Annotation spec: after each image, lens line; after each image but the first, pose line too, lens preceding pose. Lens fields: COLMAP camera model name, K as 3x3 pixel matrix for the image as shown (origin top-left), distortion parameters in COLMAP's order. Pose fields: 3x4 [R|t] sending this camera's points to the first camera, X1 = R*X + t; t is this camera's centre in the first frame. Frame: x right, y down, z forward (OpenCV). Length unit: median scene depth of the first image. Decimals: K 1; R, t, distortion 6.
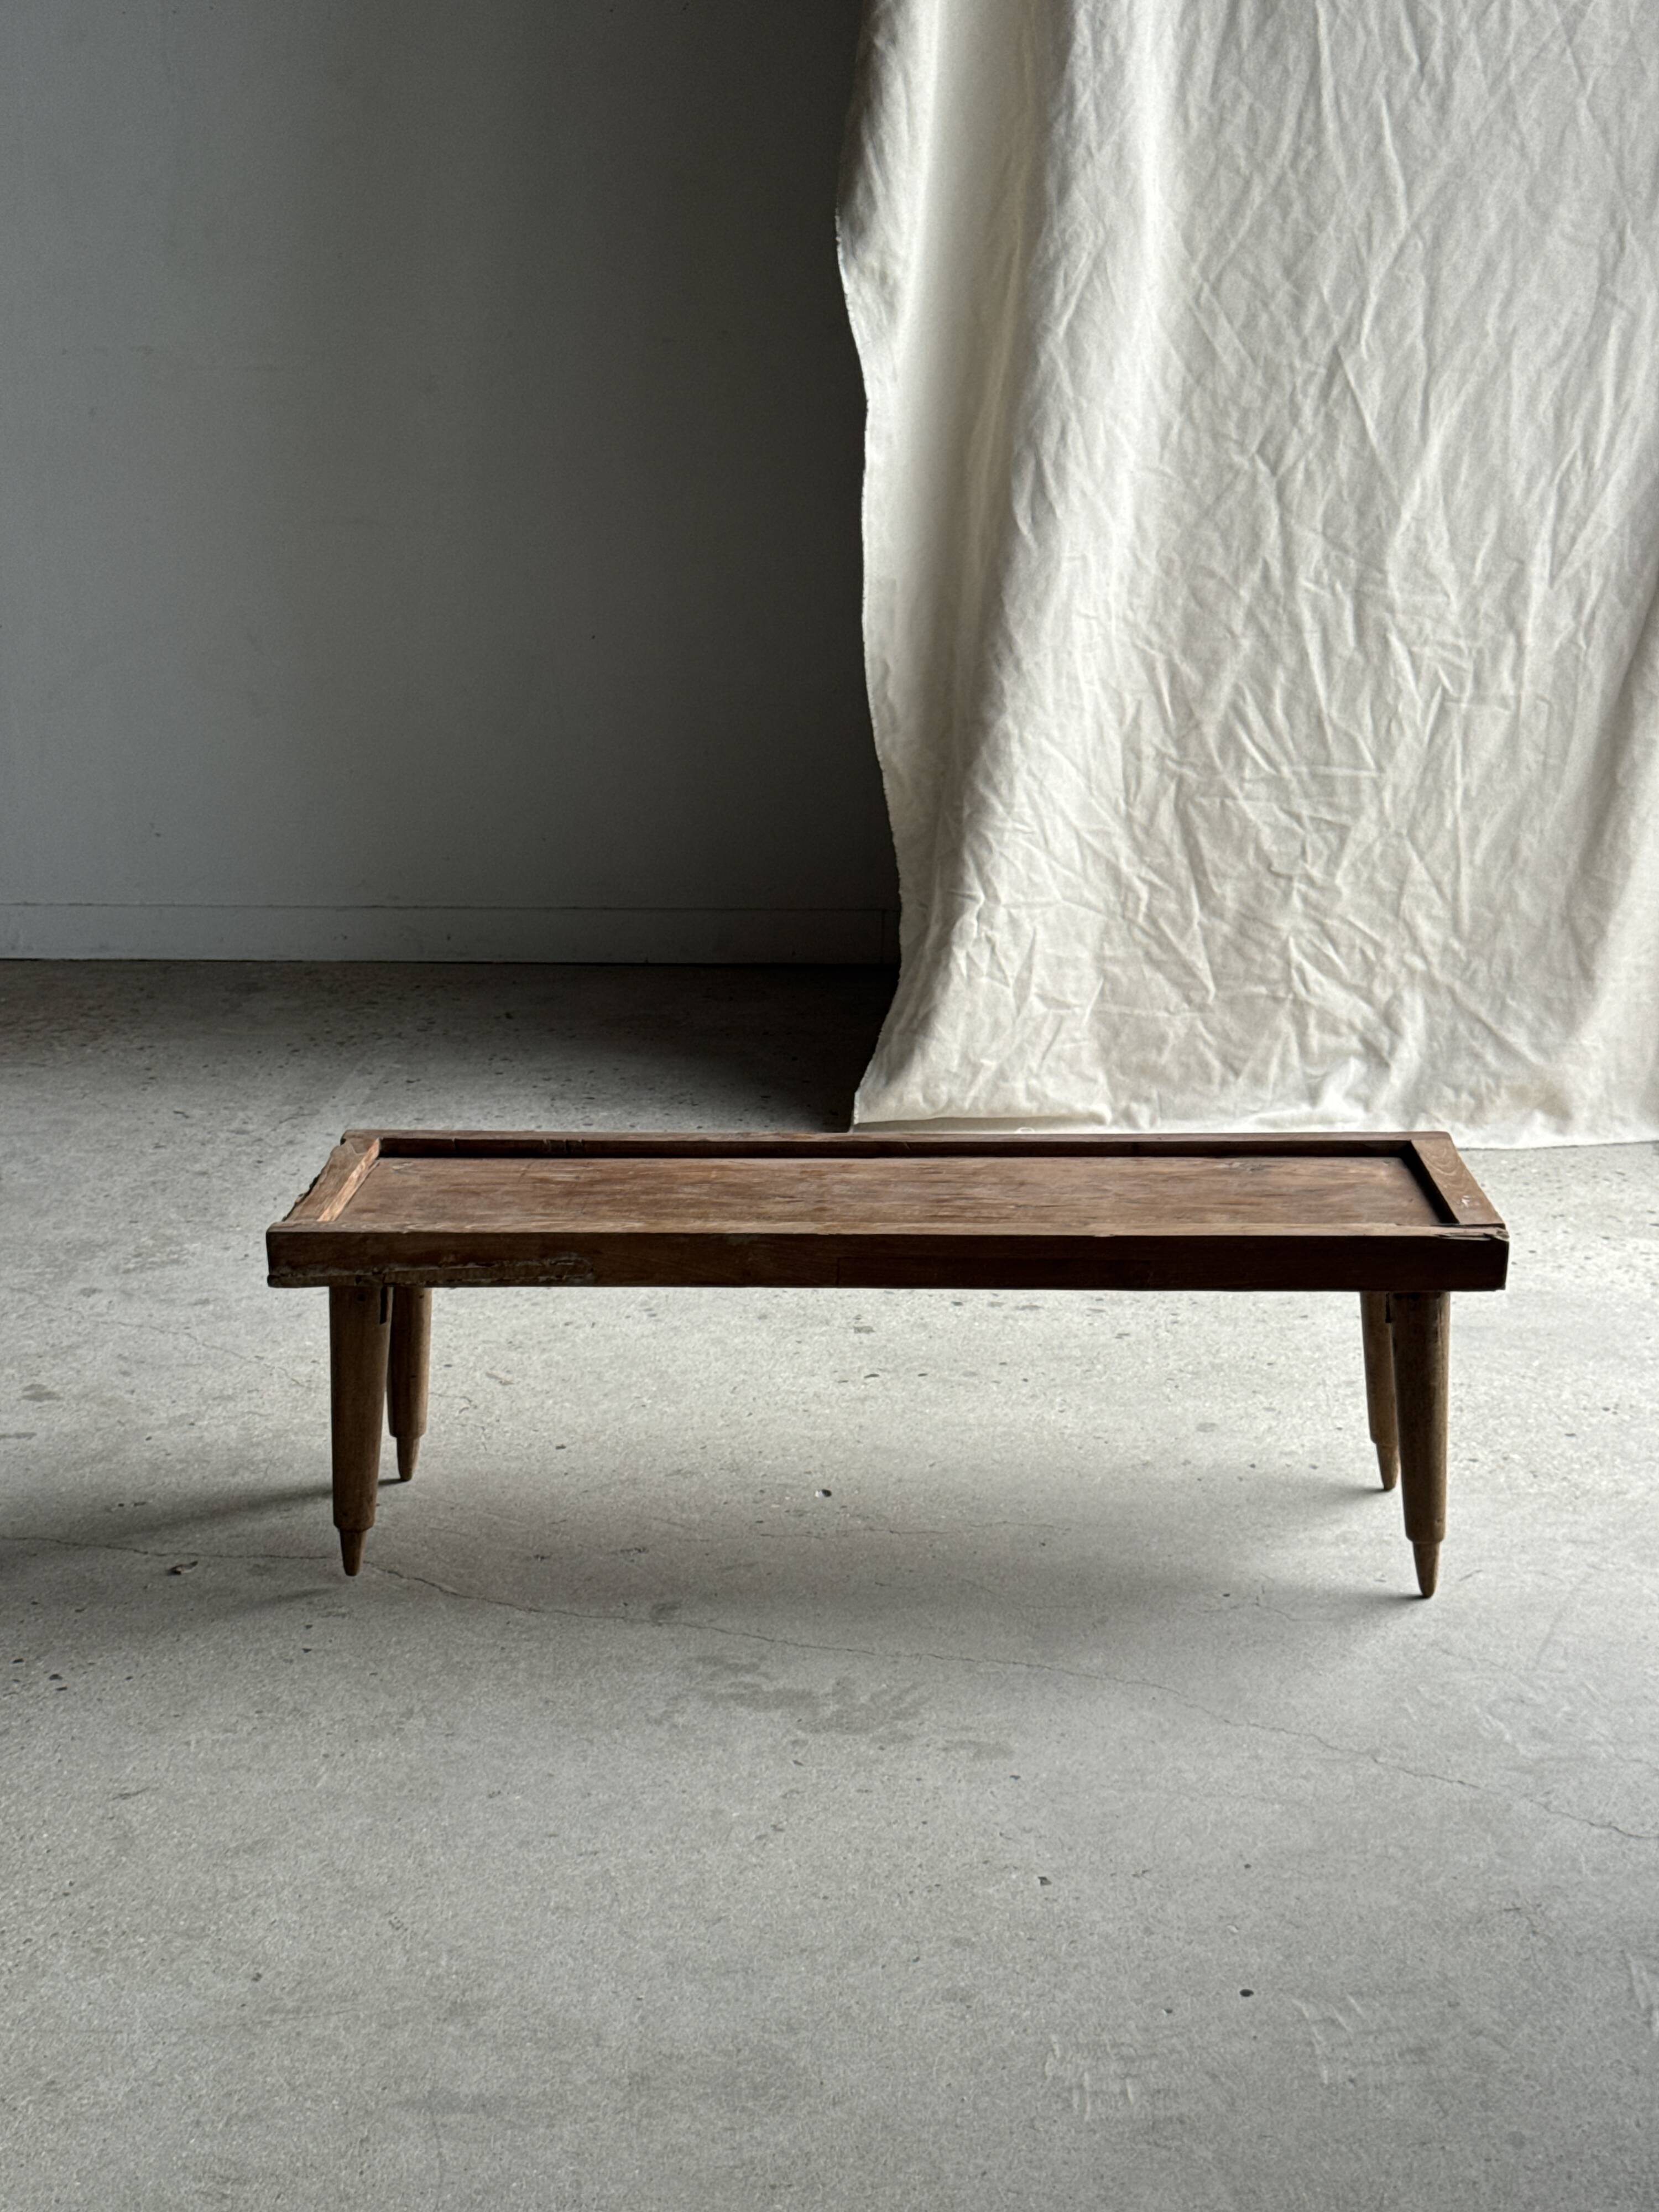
lens RADIAL K [[3095.8, 0, 809.4], [0, 3095.8, 1122.0], [0, 0, 1]] dist [0.125057, 0.000000]
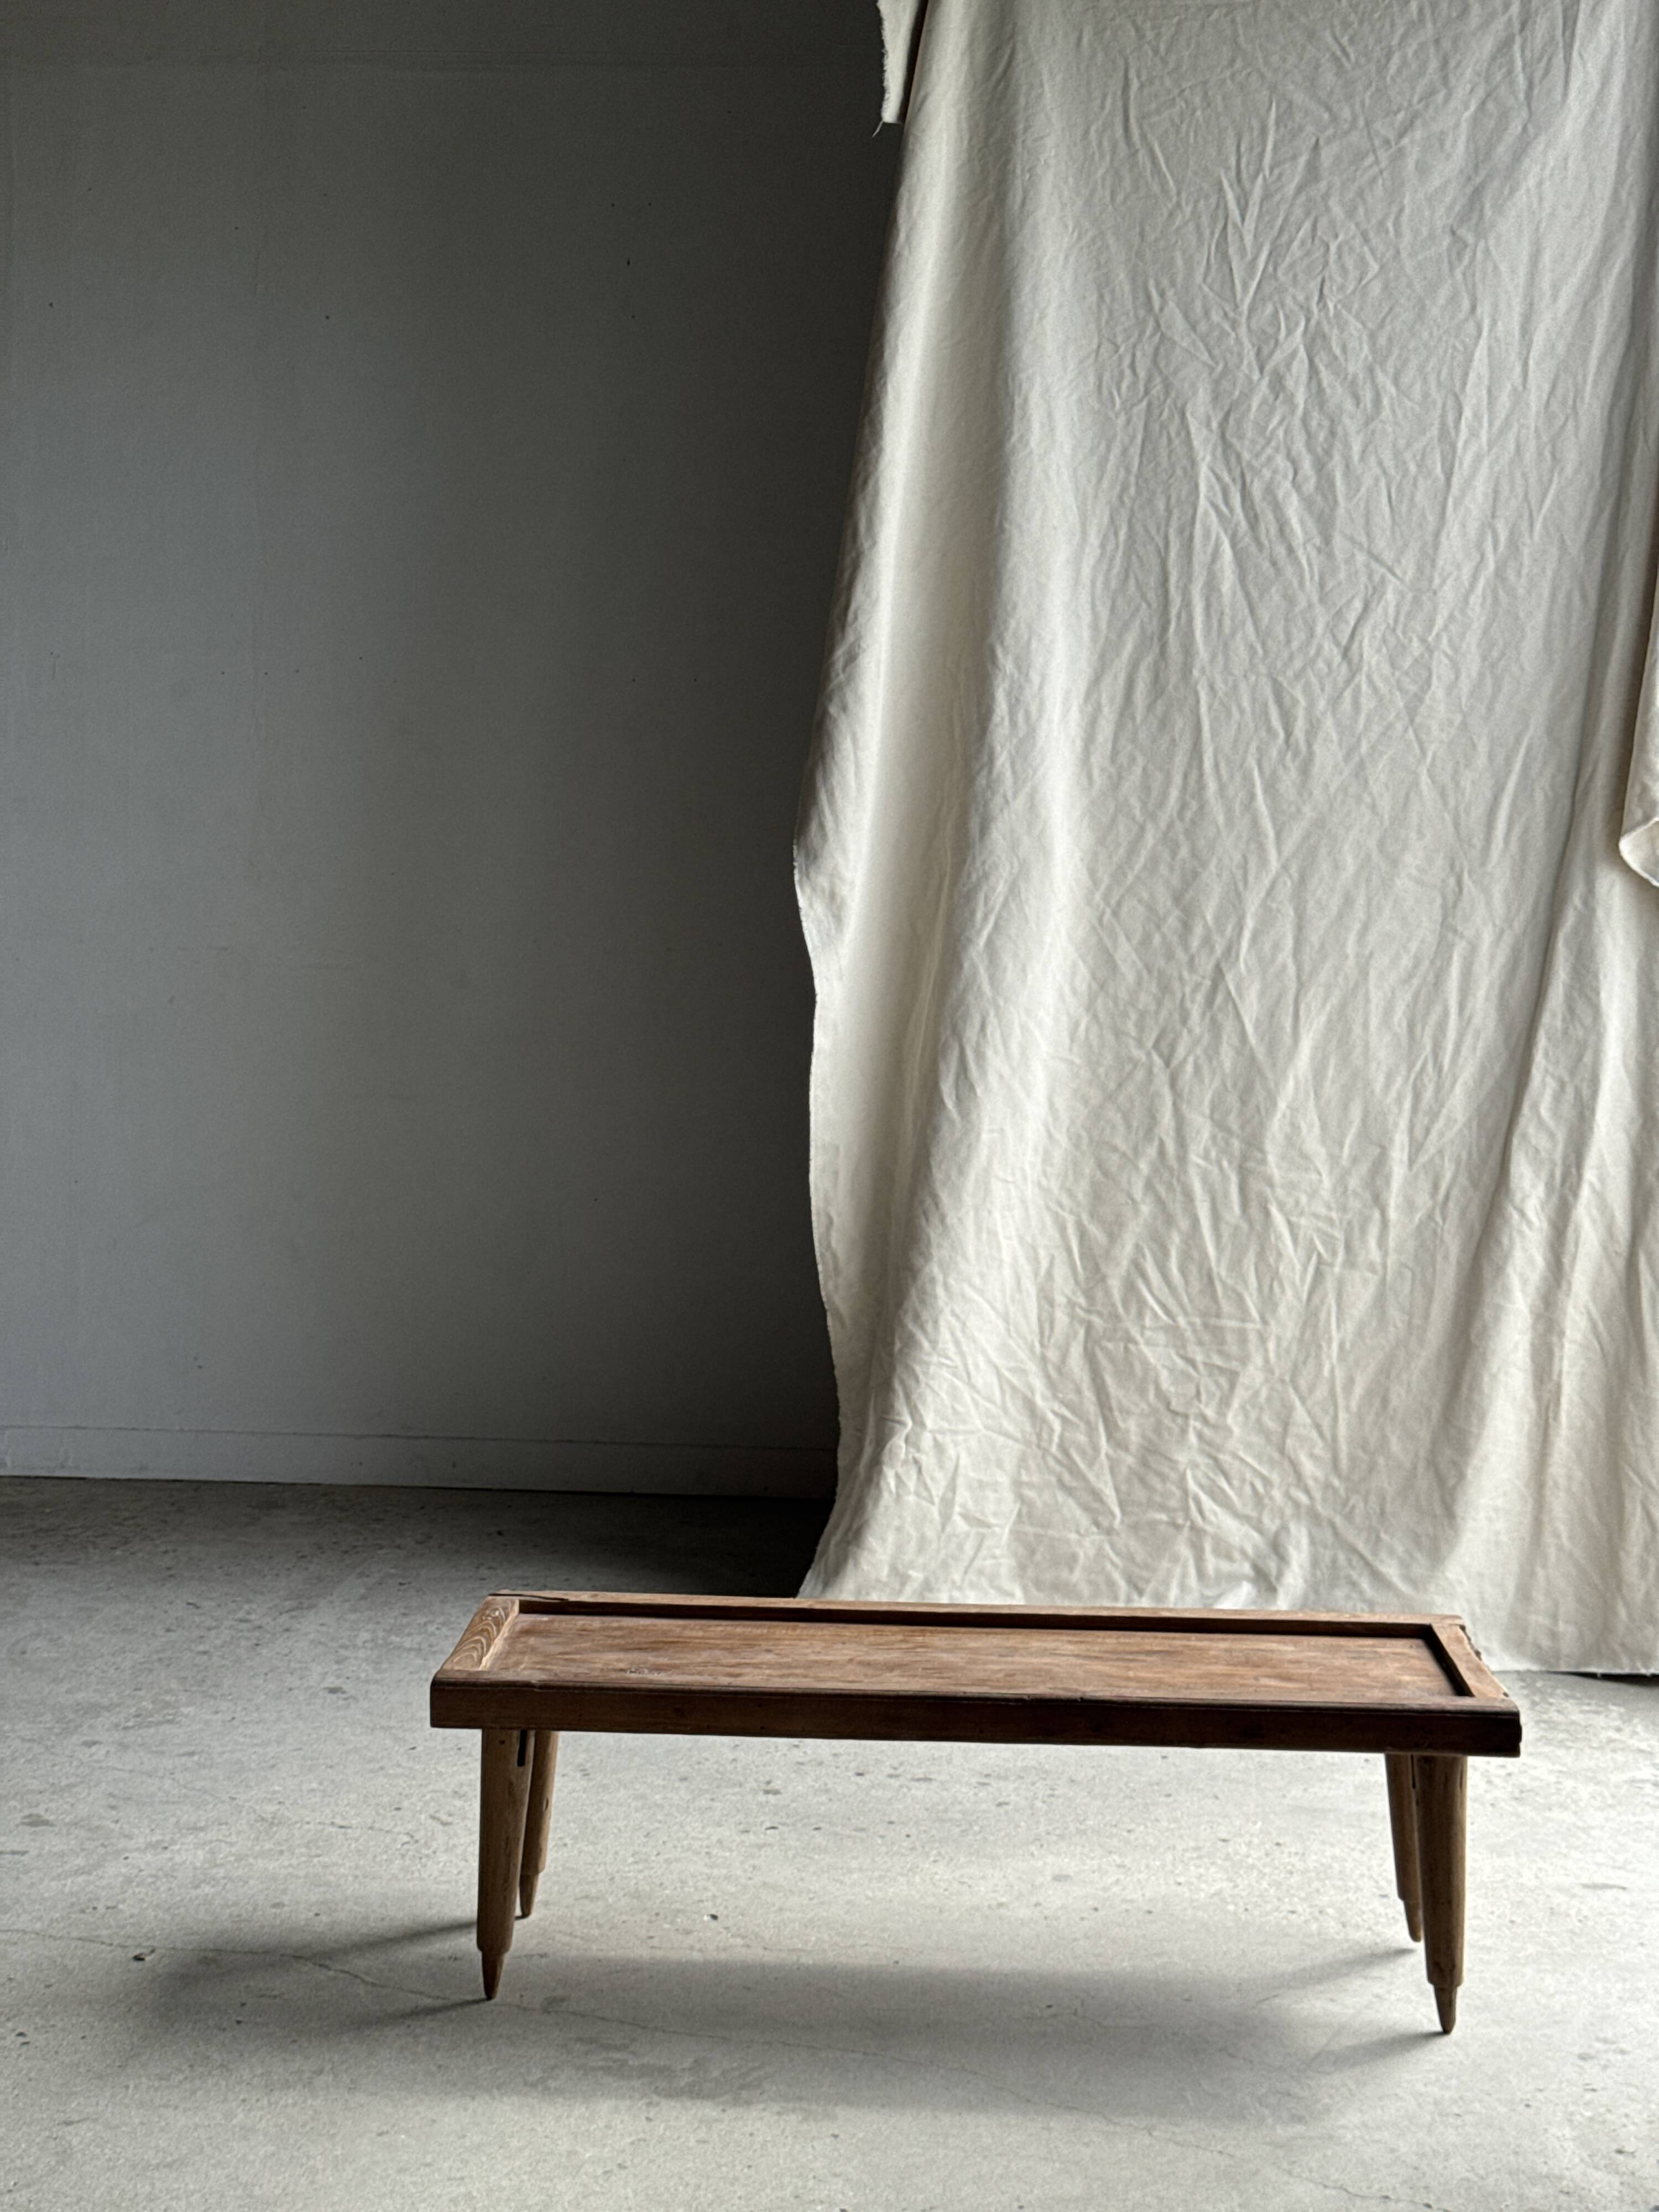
lens RADIAL K [[3095.8, 0, 780.7], [0, 3095.8, 1108.9], [0, 0, 1]] dist [0.125057, 0.000000]
pose [[0.998949, 0.025698, -0.037947, 0.048898], [-0.032839, 0.978930, -0.201540, 0.044713], [0.031968, 0.202574, 0.978745, -0.128994]]
